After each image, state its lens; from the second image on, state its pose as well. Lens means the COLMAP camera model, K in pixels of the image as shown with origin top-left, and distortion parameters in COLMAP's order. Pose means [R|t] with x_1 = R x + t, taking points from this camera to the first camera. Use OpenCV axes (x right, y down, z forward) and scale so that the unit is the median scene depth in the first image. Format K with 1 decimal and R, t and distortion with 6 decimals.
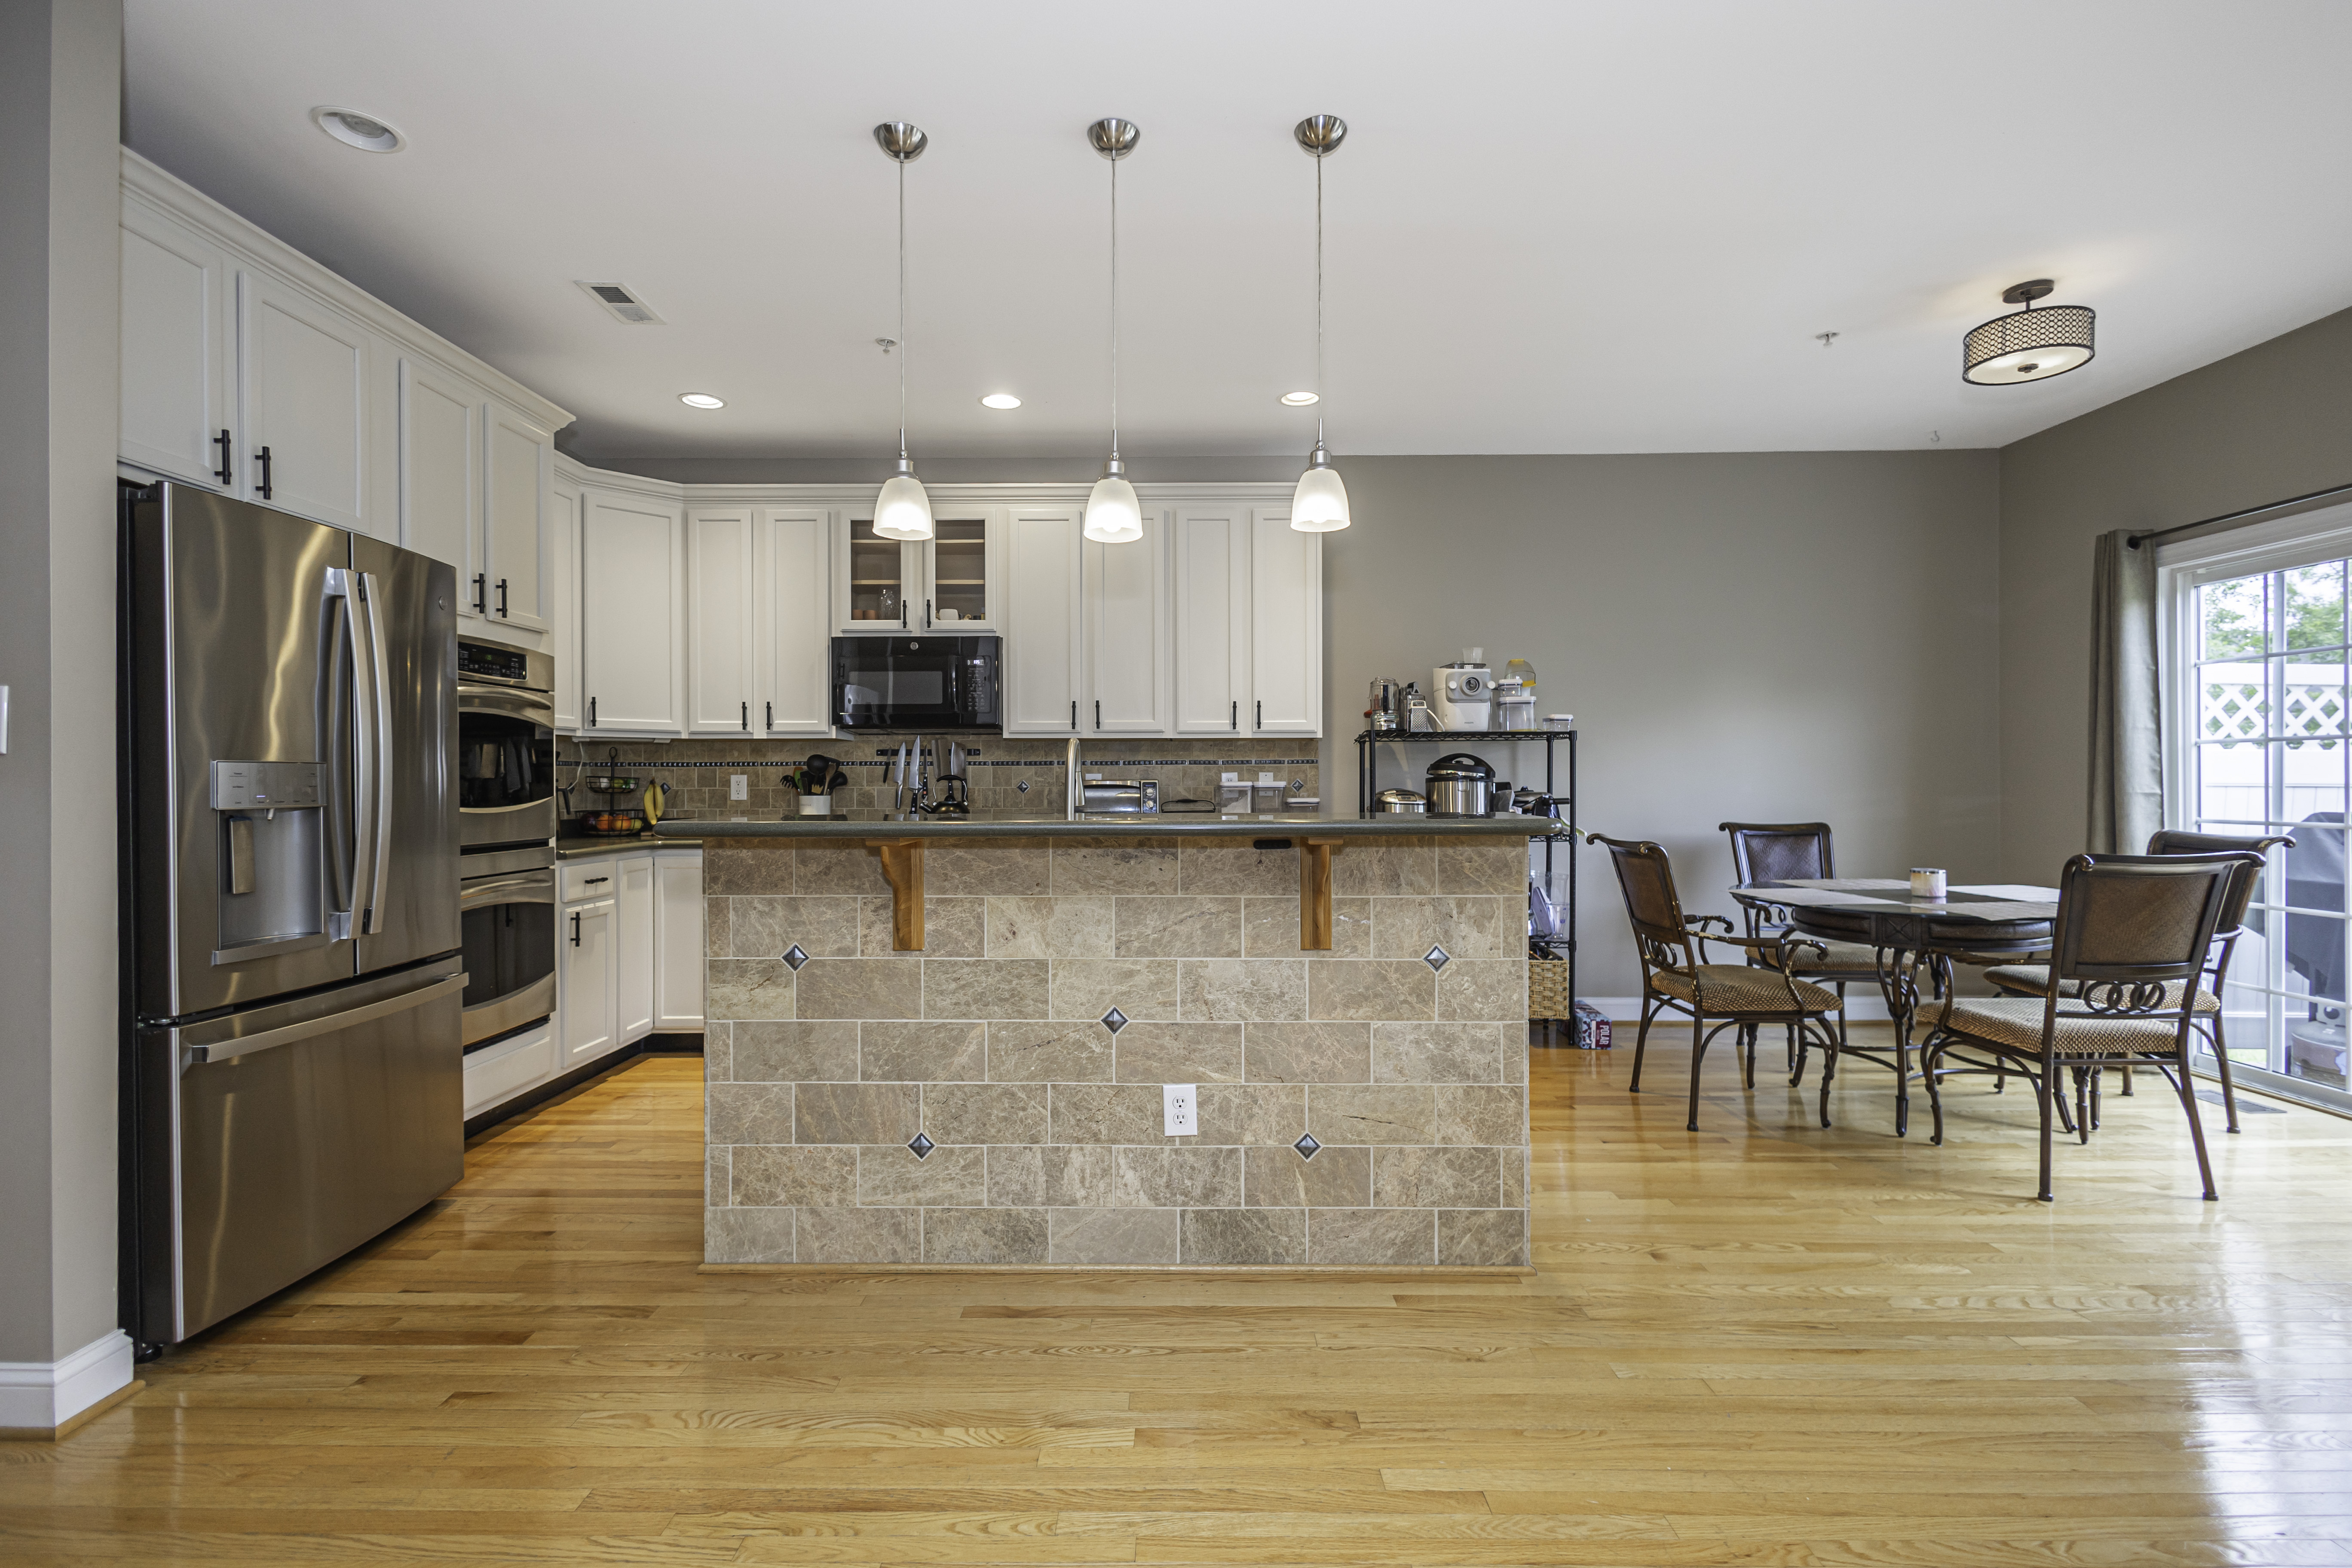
lens RADIAL K [[1096.0, 0, 1183.3], [0, 1096.0, 786.3], [0, 0, 1]] dist [0.005984, -0.000491]
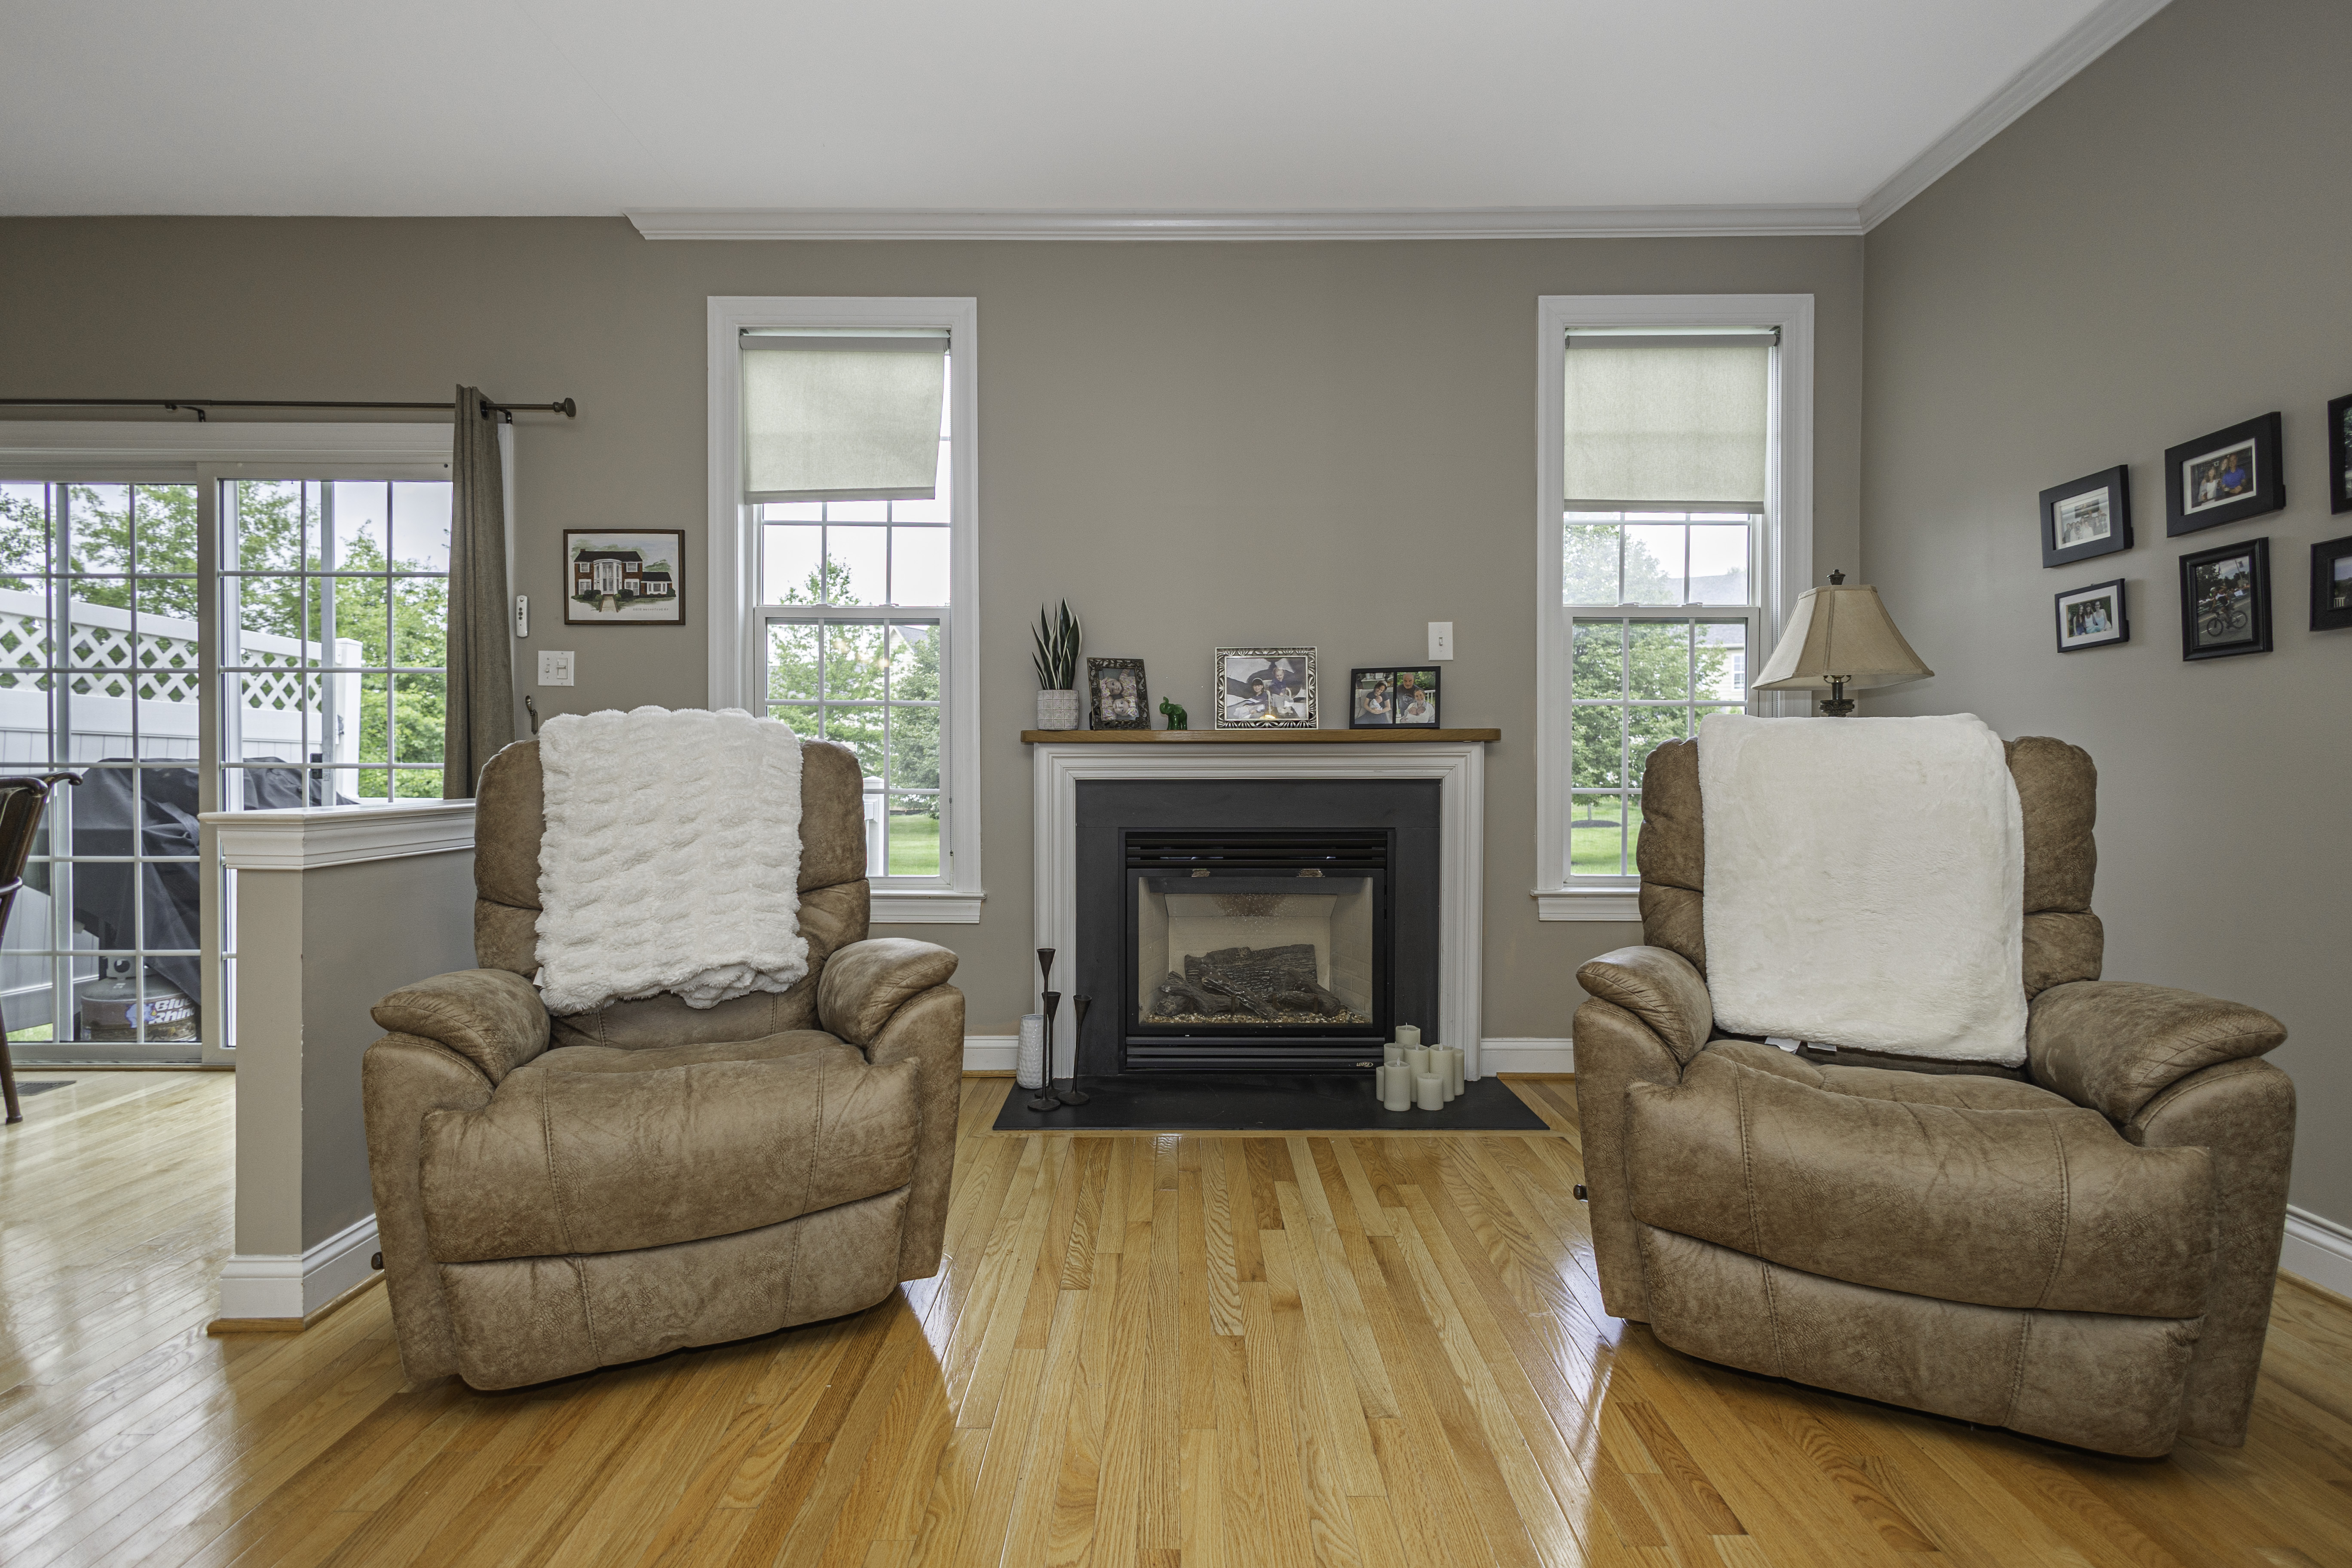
lens RADIAL K [[1098.1, 0, 1154.3], [0, 1098.1, 779.2], [0, 0, 1]] dist [0.007048, -0.000600]
pose [[0.012249, -0.007417, 0.999897, 0.158016], [0.002232, 0.999970, 0.007390, 0.062785], [-0.999922, 0.002141, 0.012265, 0.152141]]
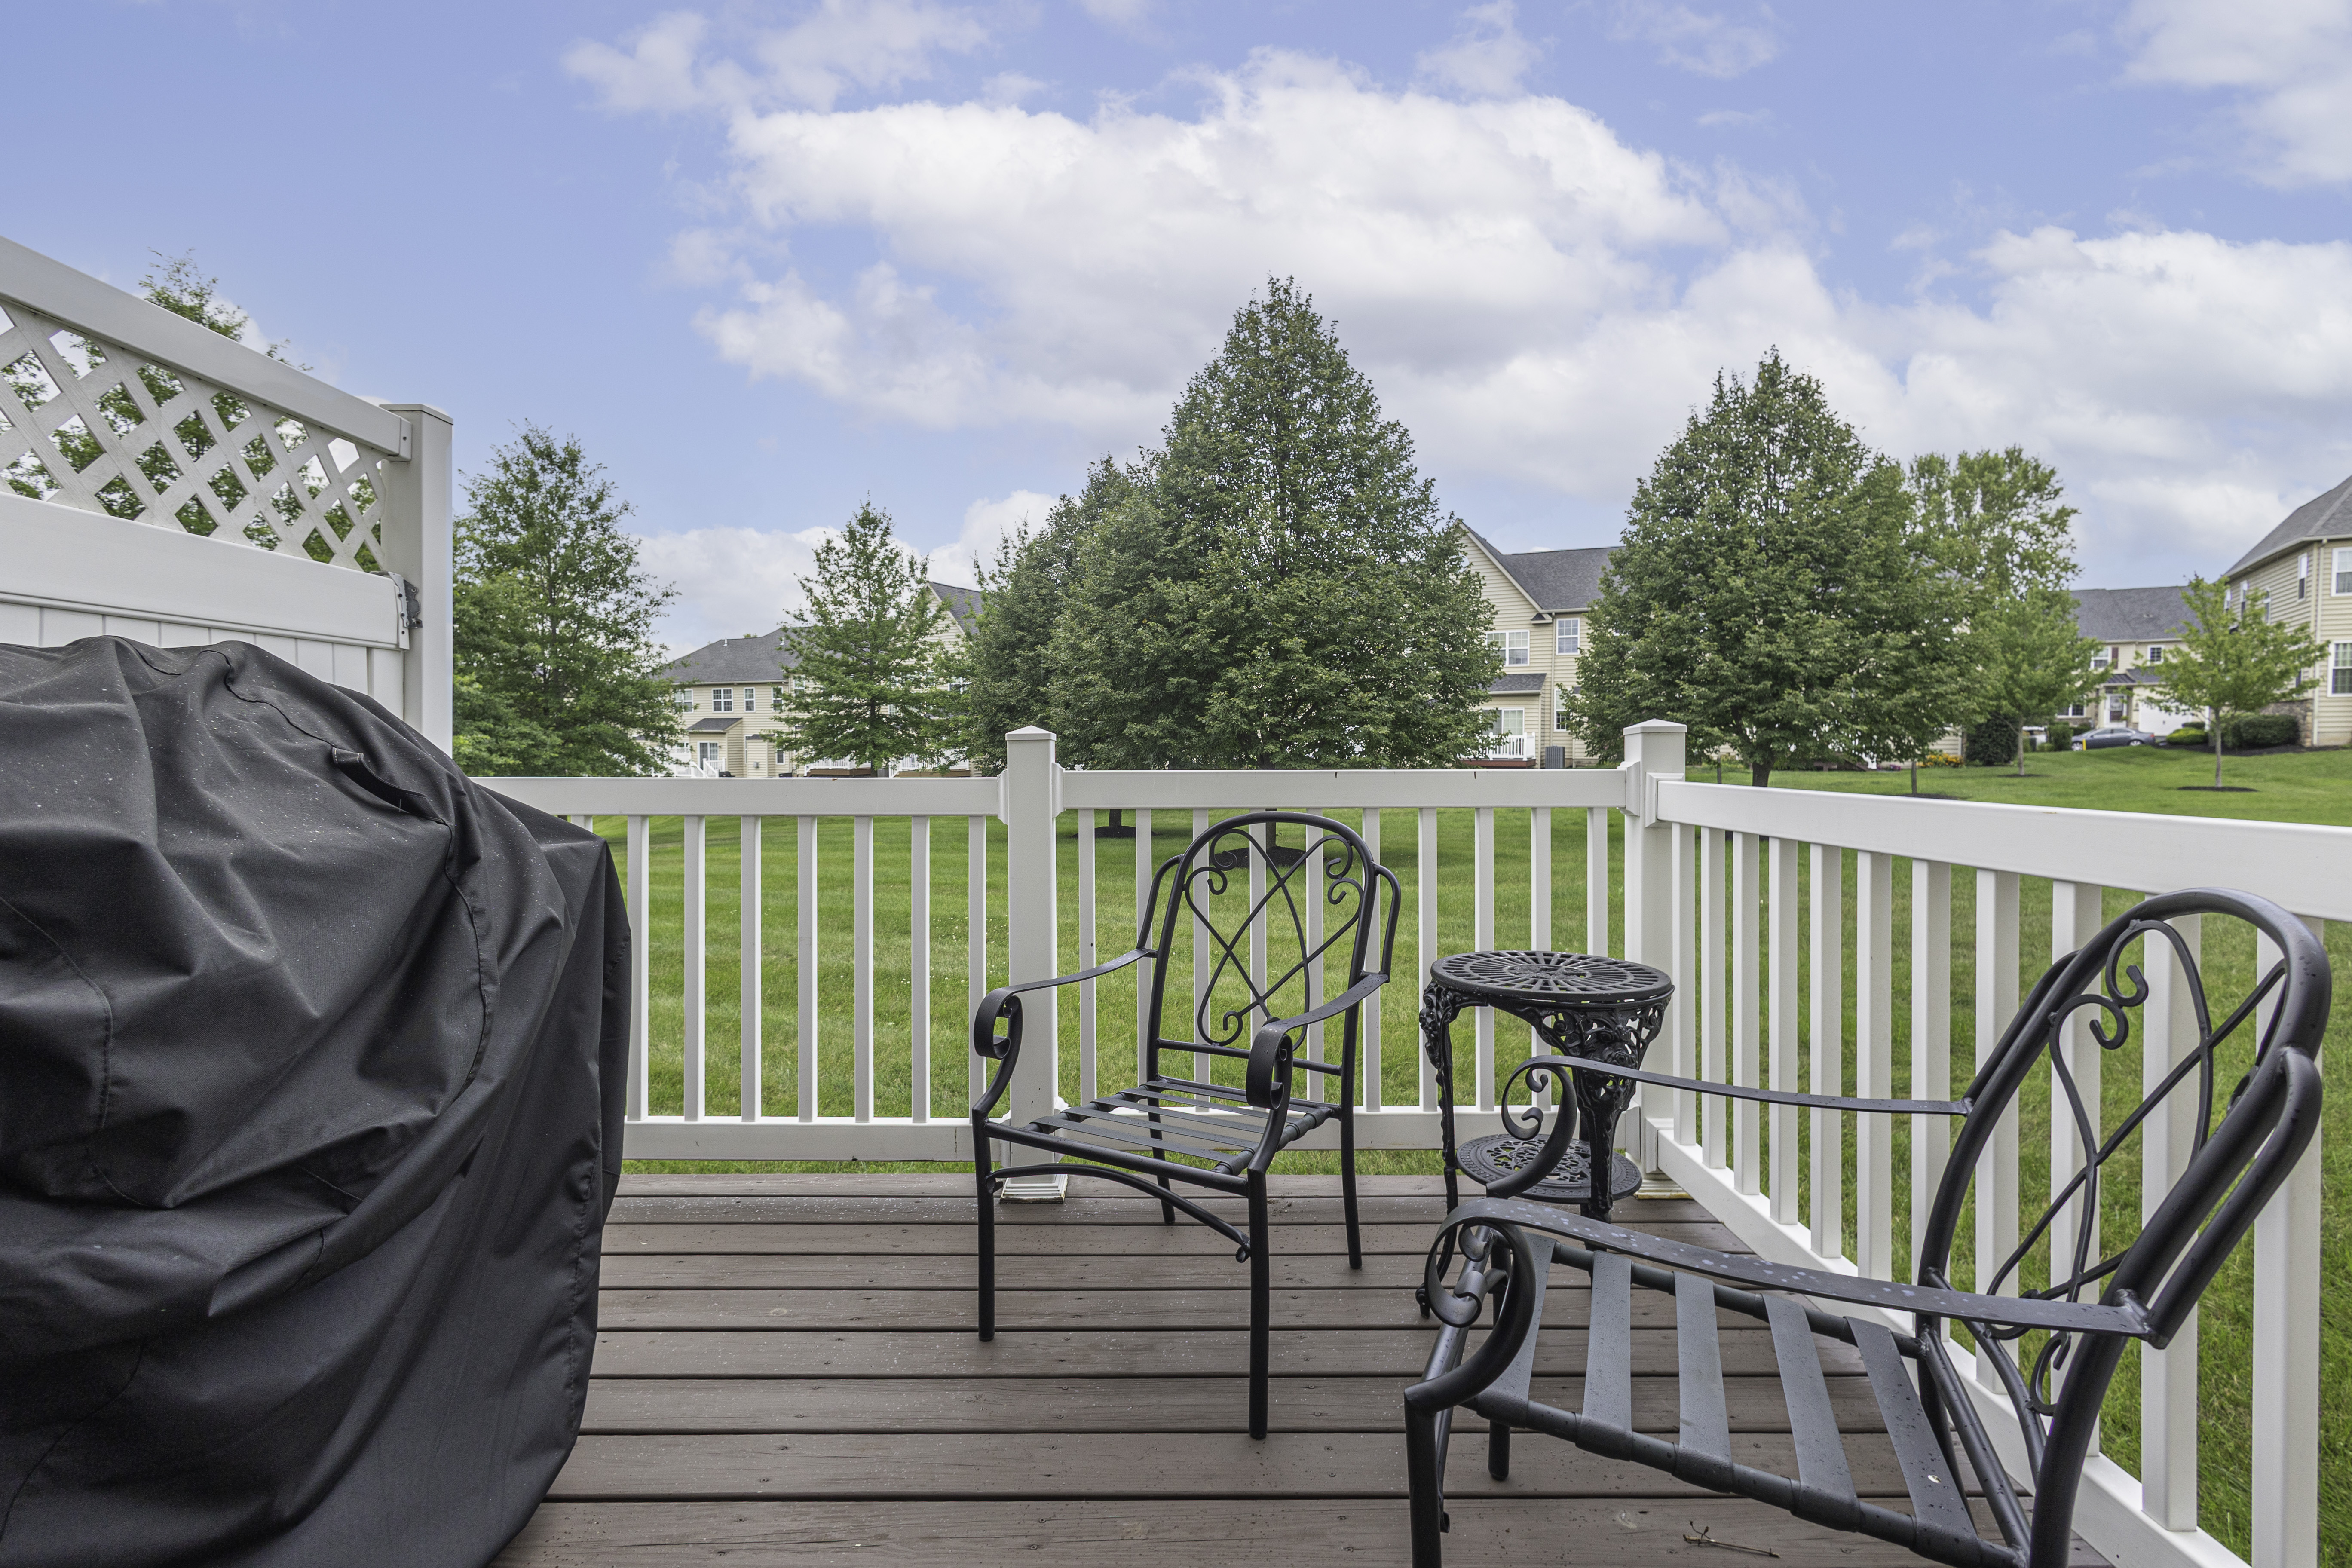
lens RADIAL K [[1119.3, 0, 1178.8], [0, 1119.3, 733.6], [0, 0, 1]] dist [0.057807, 0.000149]
pose [[0.010474, -0.000005, 0.999945, 1.442940], [0.012631, 0.999920, -0.000127, 0.082434], [-0.999865, 0.012631, 0.010473, 1.200657]]
